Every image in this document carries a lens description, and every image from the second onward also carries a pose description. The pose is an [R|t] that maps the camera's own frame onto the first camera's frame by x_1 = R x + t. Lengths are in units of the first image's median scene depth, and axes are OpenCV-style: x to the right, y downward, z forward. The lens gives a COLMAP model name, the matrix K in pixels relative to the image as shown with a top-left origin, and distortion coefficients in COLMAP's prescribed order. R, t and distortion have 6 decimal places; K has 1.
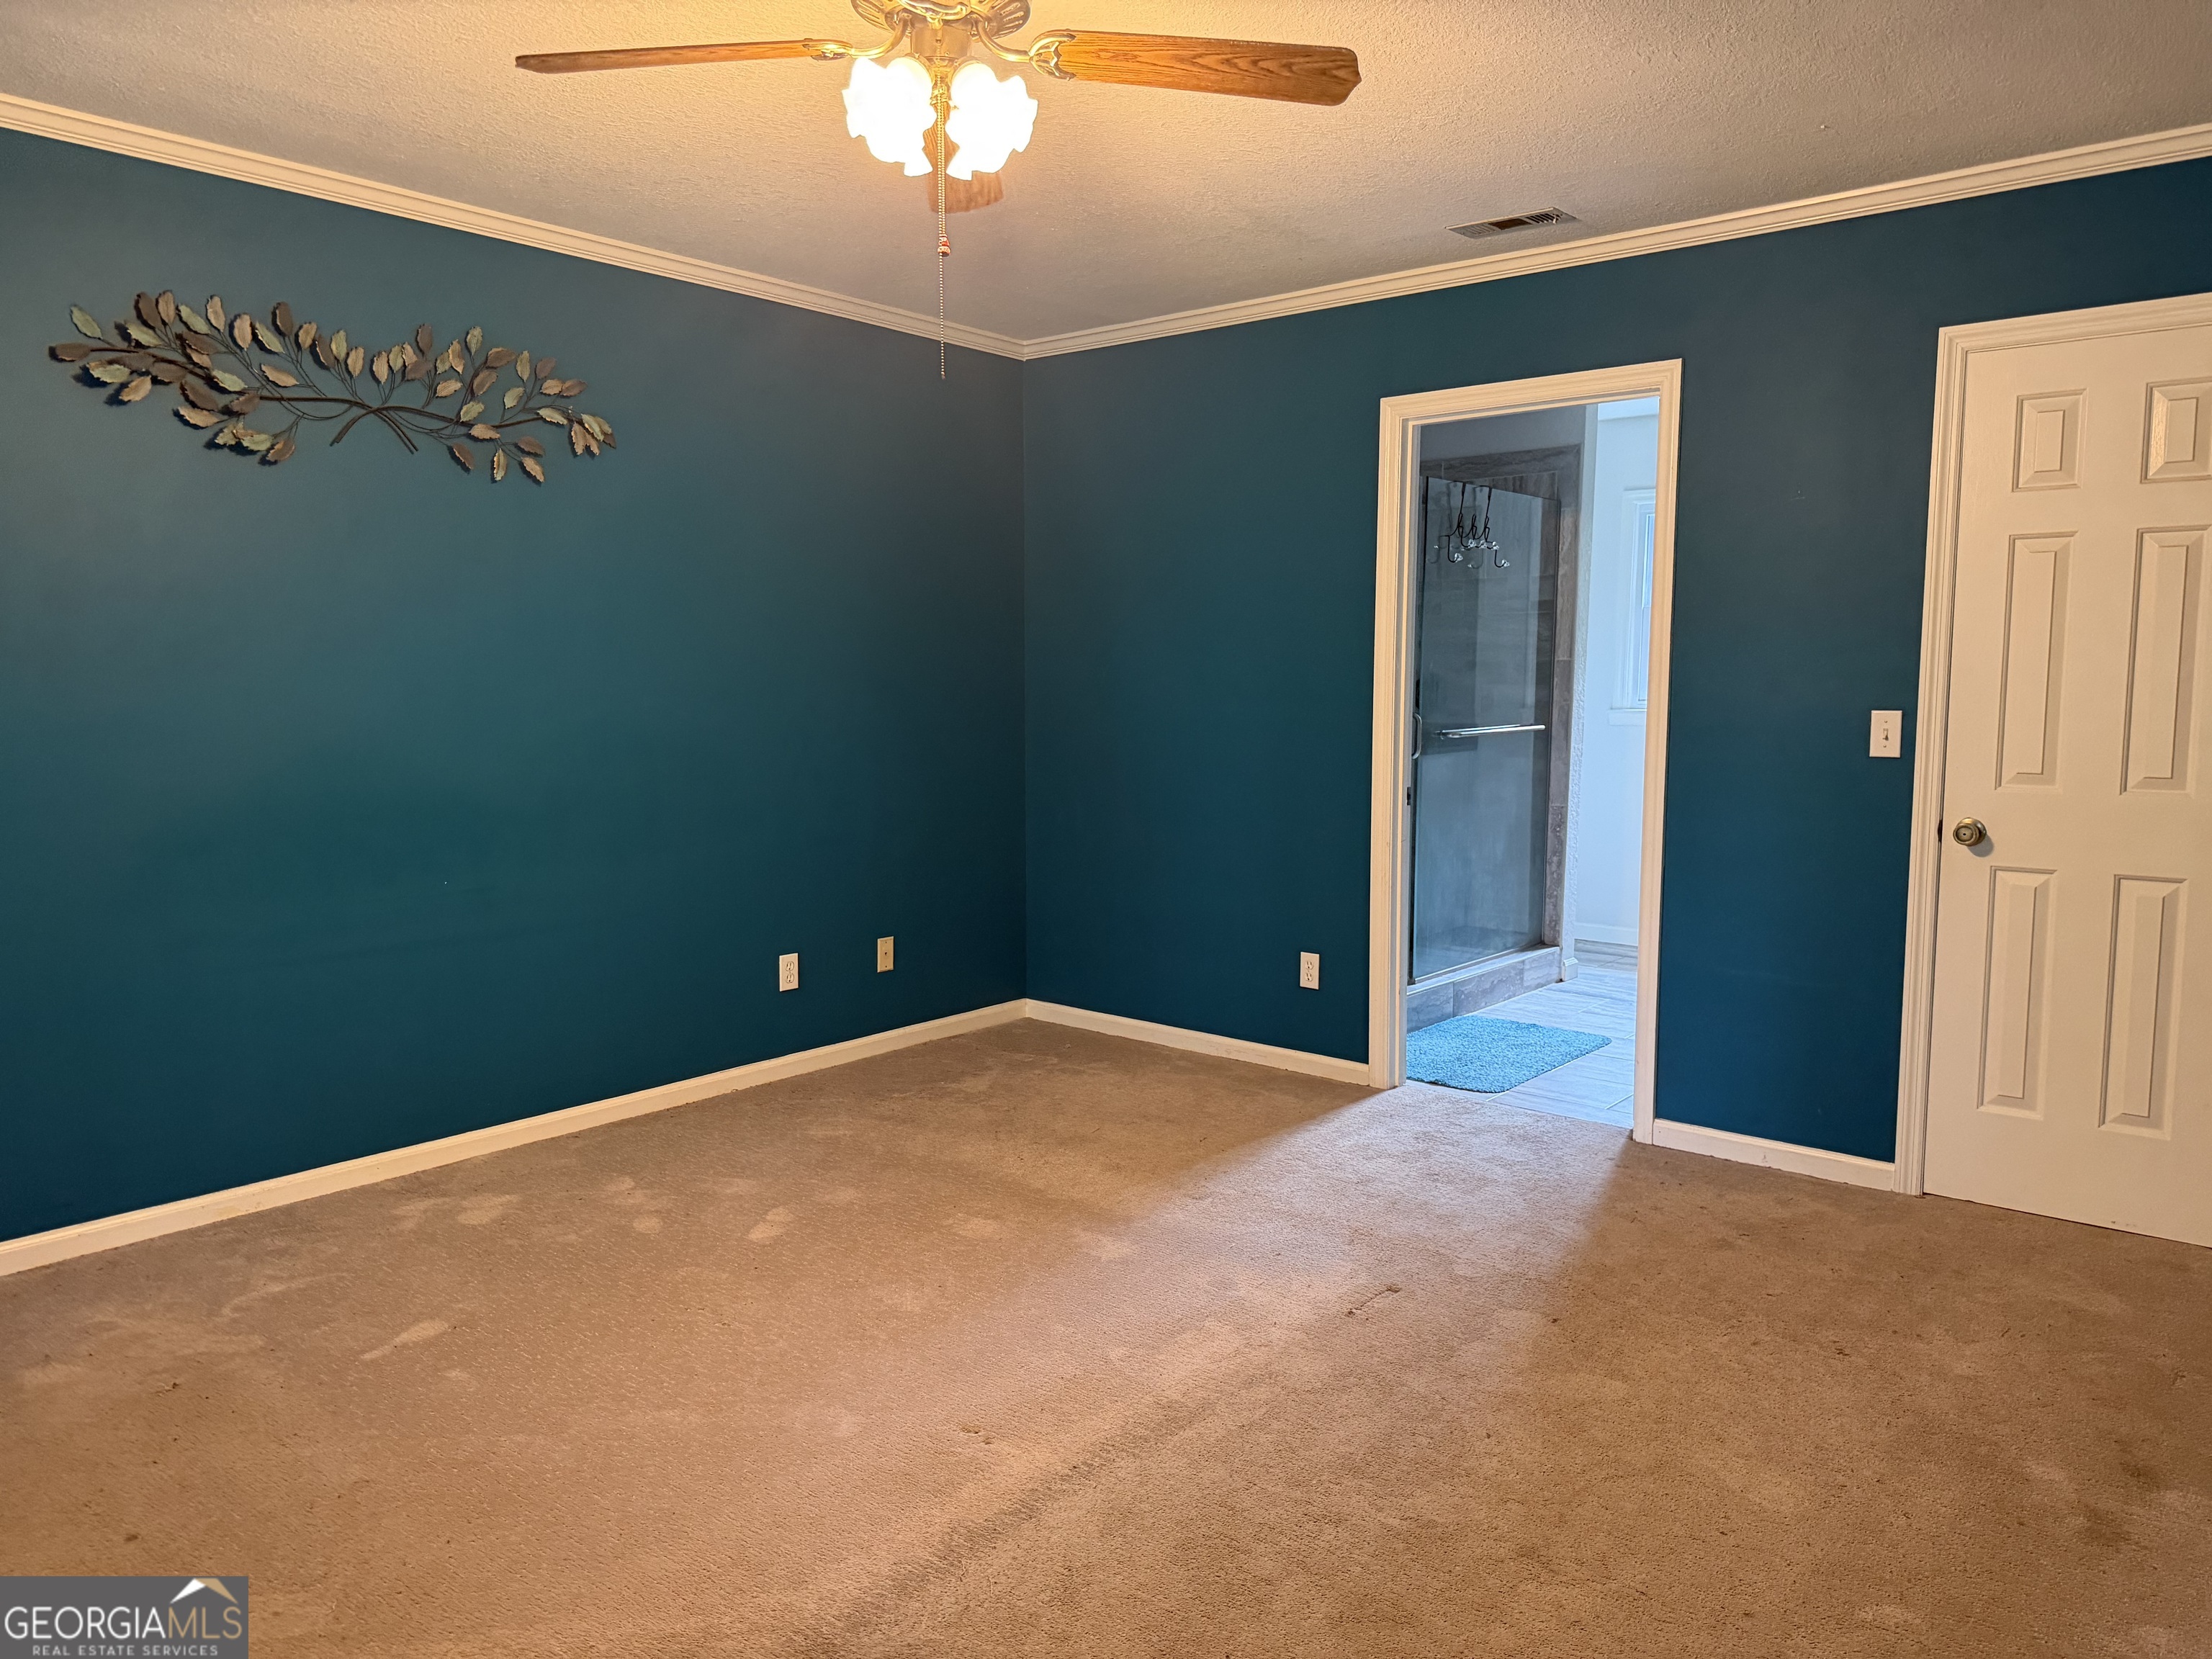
lens RADIAL K [[1547.4, 0, 1106.8], [0, 1547.4, 840.5], [0, 0, 1]] dist [0.162182, -0.324275]
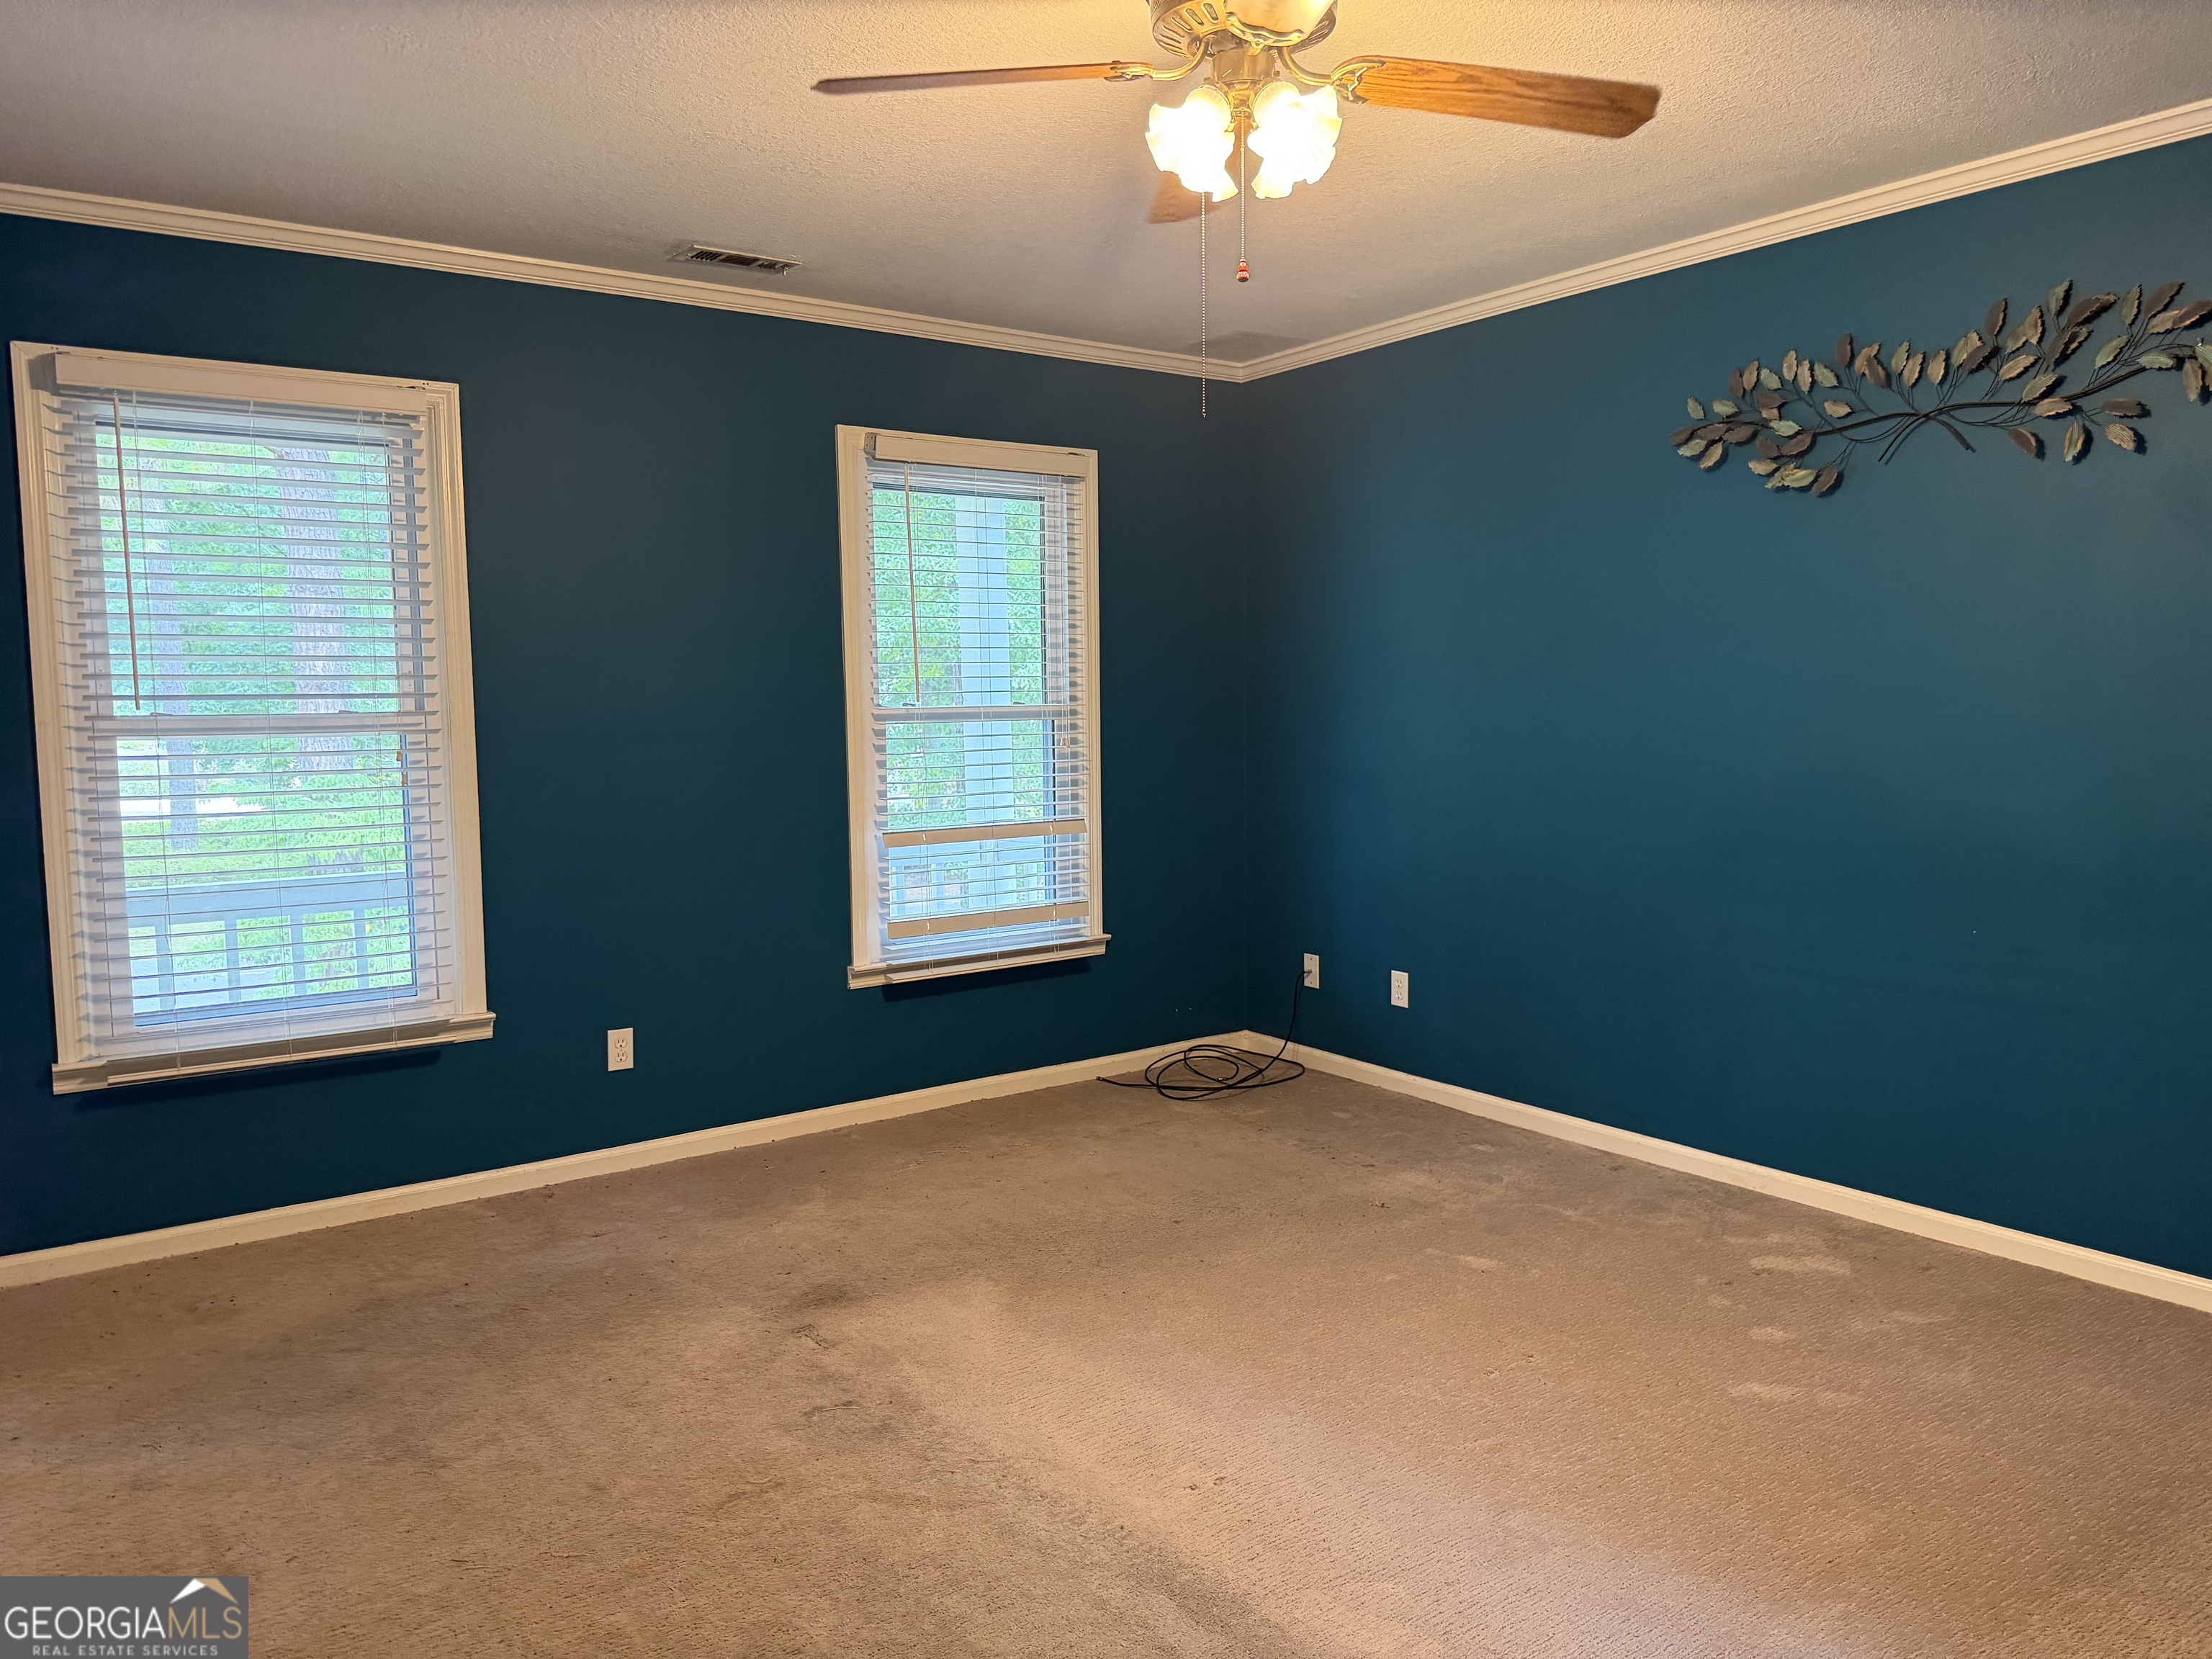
lens RADIAL K [[1577.6, 0, 1155.9], [0, 1577.6, 833.1], [0, 0, 1]] dist [0.087090, -0.095520]
pose [[-0.242427, 0.082557, -0.966651, 0.610716], [-0.094240, 0.989657, 0.108157, -0.089748], [0.965582, 0.117317, -0.232139, 0.828923]]
